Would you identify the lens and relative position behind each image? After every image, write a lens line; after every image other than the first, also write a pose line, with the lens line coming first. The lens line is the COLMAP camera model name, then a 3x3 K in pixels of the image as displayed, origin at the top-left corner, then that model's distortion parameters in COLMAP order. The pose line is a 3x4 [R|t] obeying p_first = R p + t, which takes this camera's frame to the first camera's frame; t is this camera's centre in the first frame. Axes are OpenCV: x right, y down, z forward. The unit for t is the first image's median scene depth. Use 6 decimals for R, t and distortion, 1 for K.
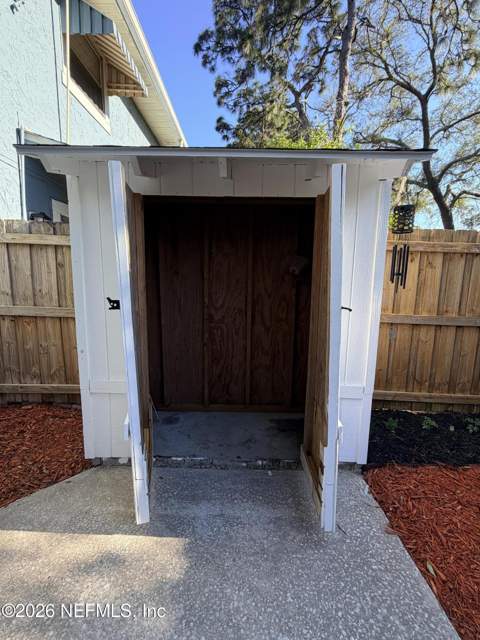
lens RADIAL K [[290.8, 0, 240.6], [0, 290.8, 321.5], [0, 0, 1]] dist [-0.003232, 0.000144]
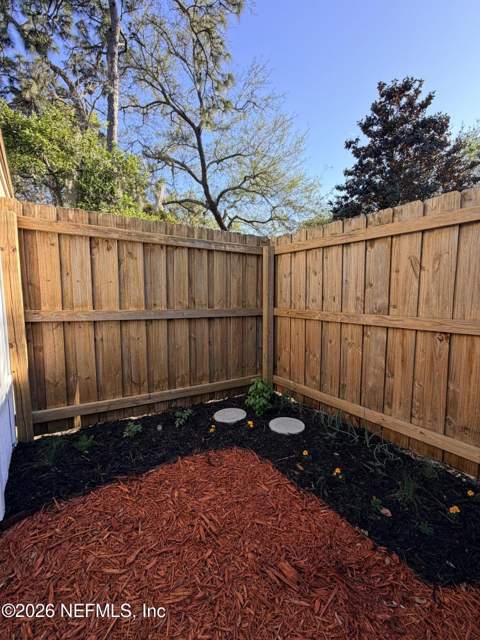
lens RADIAL K [[290.8, 0, 240.9], [0, 290.8, 319.9], [0, 0, 1]] dist [-0.003232, 0.000144]
pose [[0.821834, -0.068811, 0.565556, 0.375940], [0.095119, 0.995319, -0.017122, 0.055242], [-0.561730, 0.067866, 0.824532, 0.050281]]
